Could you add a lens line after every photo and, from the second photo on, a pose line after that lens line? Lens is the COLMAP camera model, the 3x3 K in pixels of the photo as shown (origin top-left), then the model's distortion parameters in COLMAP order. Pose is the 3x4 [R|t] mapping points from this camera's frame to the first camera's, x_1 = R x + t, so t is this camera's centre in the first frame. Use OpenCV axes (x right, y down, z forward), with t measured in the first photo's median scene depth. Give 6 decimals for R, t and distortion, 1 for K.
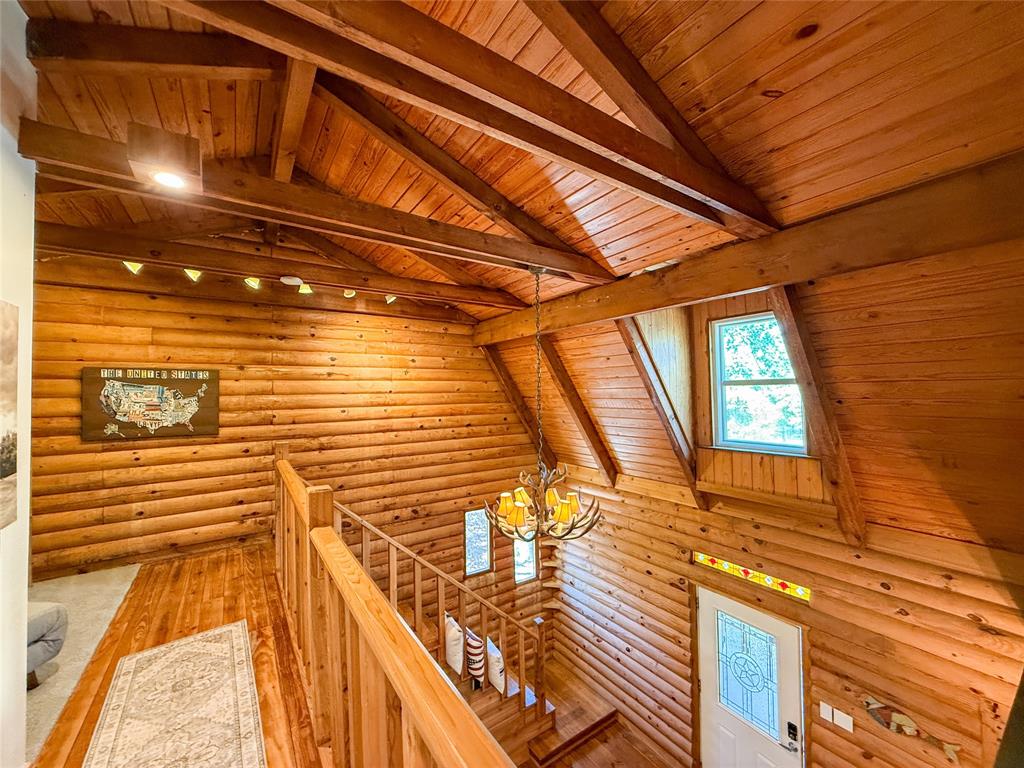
lens RADIAL K [[408.4, 0, 508.4], [0, 408.4, 383.2], [0, 0, 1]] dist [0.000567, -0.000284]
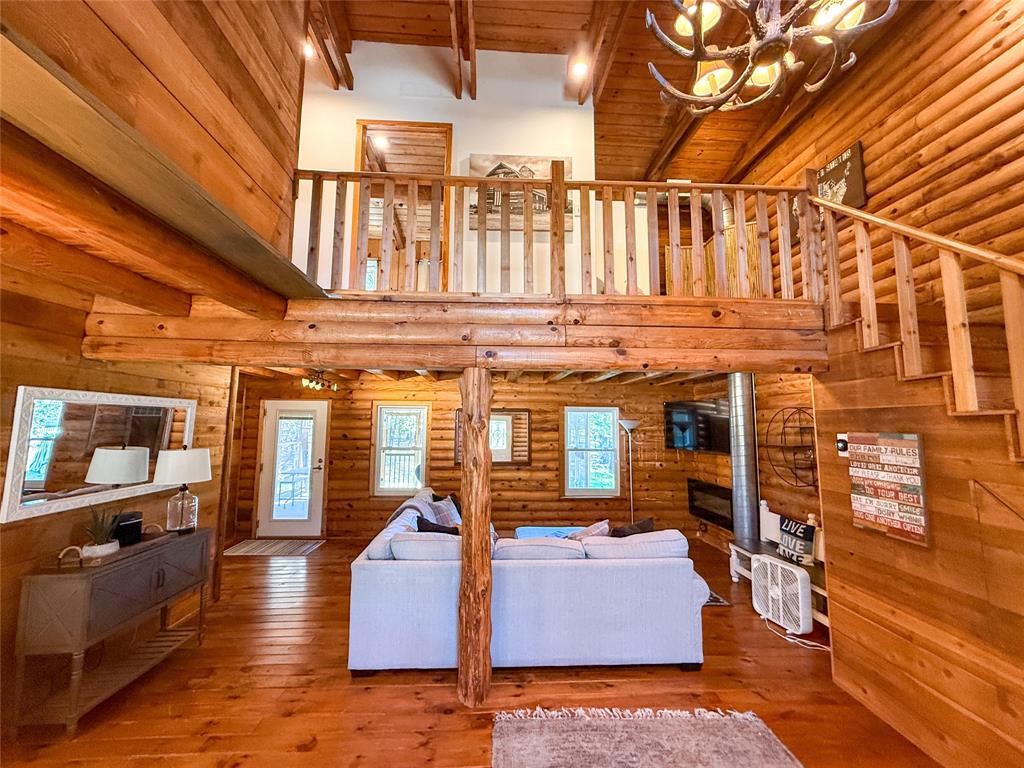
lens RADIAL K [[408.4, 0, 508.4], [0, 408.4, 383.2], [0, 0, 1]] dist [0.000567, -0.000284]
pose [[-0.511650, -0.080341, -0.855429, 0.388816], [0.013848, 0.994718, -0.101706, 0.492252], [0.859082, -0.063884, -0.507835, 0.589114]]
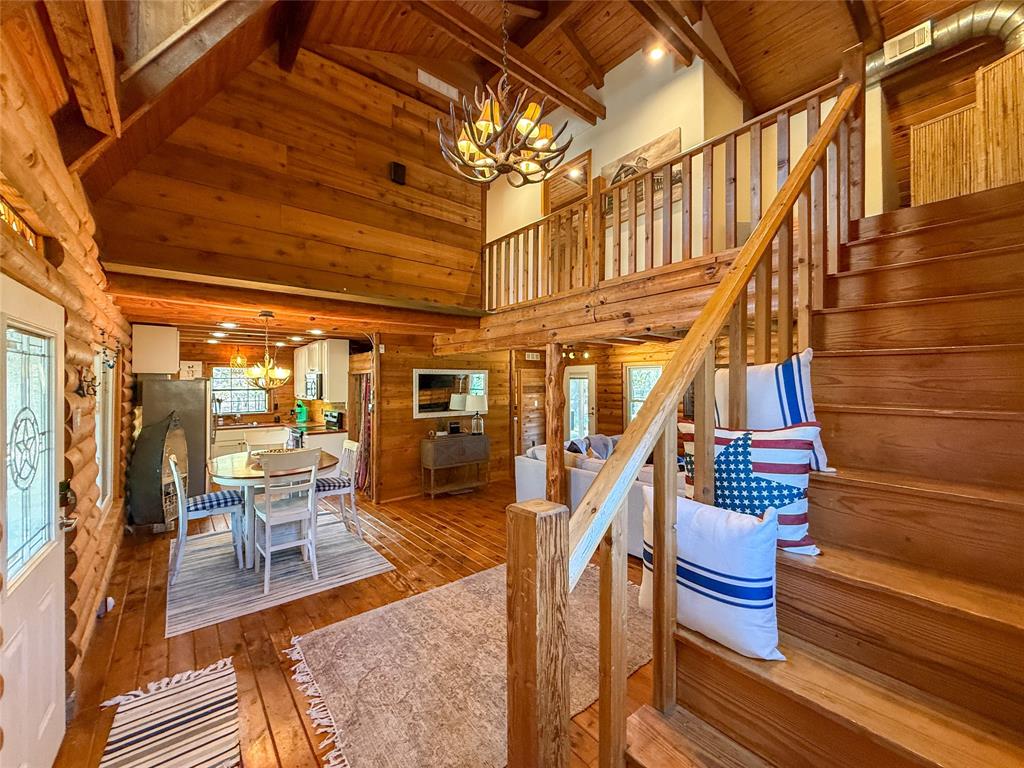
lens RADIAL K [[408.4, 0, 508.4], [0, 408.4, 383.2], [0, 0, 1]] dist [0.000567, -0.000284]
pose [[-0.996184, 0.015213, -0.085941, 0.094283], [0.016883, 0.999682, -0.018746, 0.513205], [0.085629, -0.020125, -0.996124, 1.145013]]
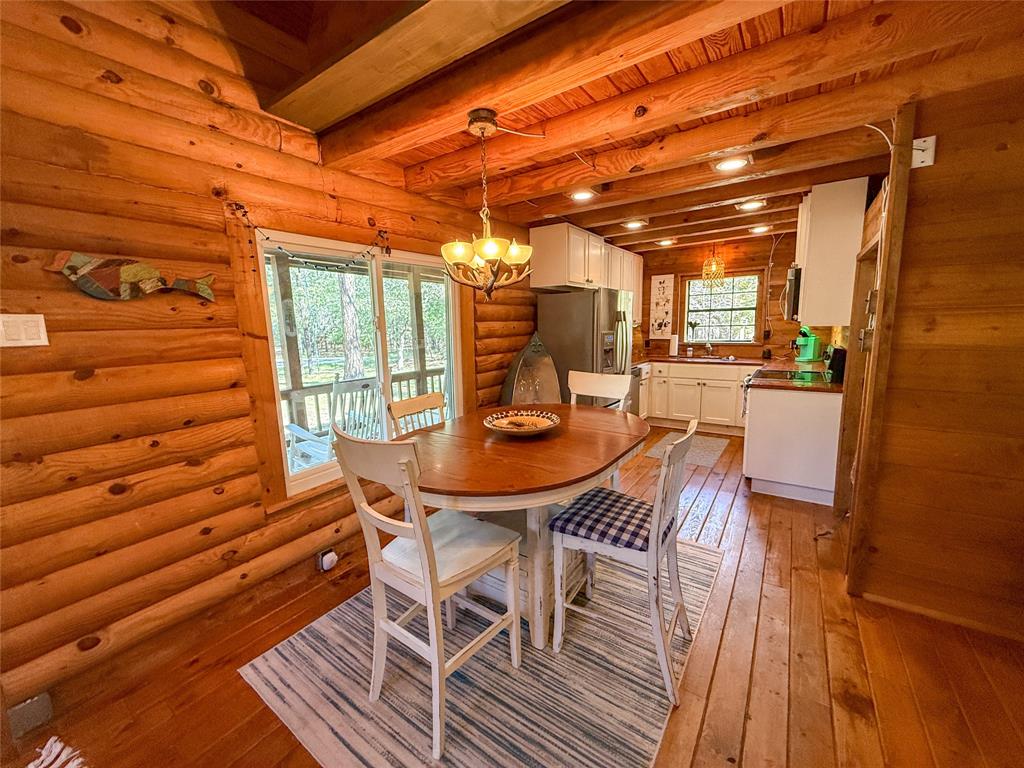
lens RADIAL K [[408.4, 0, 508.4], [0, 408.4, 383.2], [0, 0, 1]] dist [0.000567, -0.000284]
pose [[-0.353444, -0.117428, 0.928056, 0.120824], [0.011430, 0.991474, 0.129805, 0.540838], [-0.935386, 0.056487, -0.349088, 0.421582]]
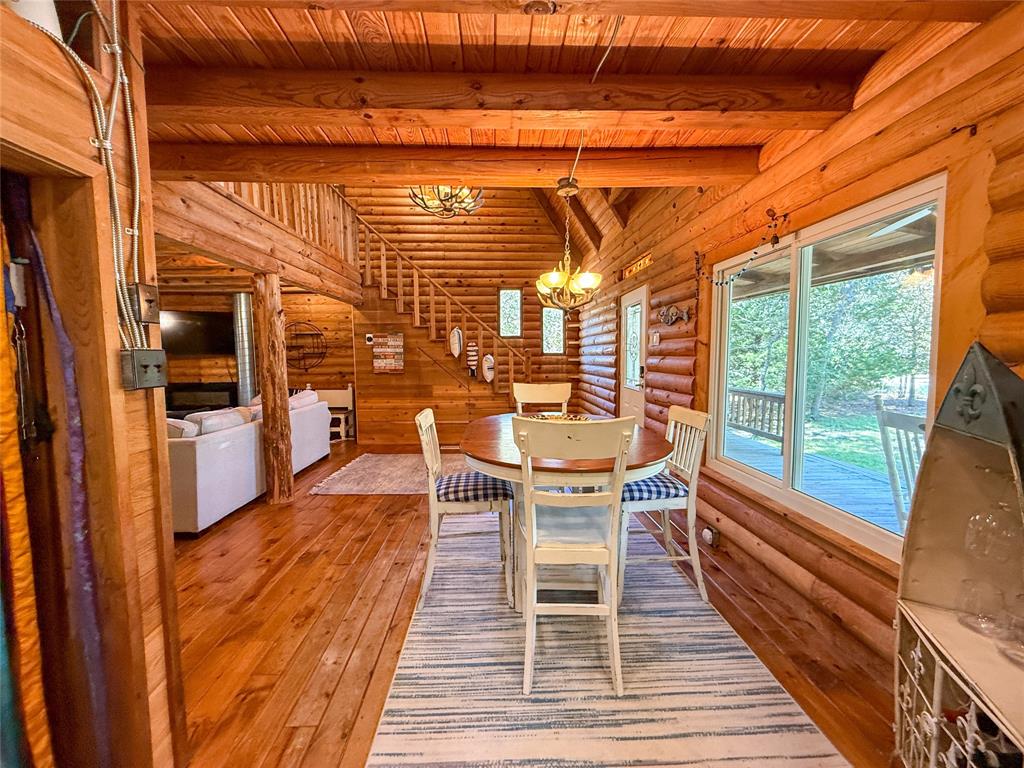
lens RADIAL K [[408.4, 0, 508.4], [0, 408.4, 383.2], [0, 0, 1]] dist [0.000567, -0.000284]
pose [[0.851176, 0.044989, -0.522949, 0.706155], [0.007625, 0.995155, 0.098023, 0.541807], [0.524825, -0.087423, 0.846709, -0.174313]]
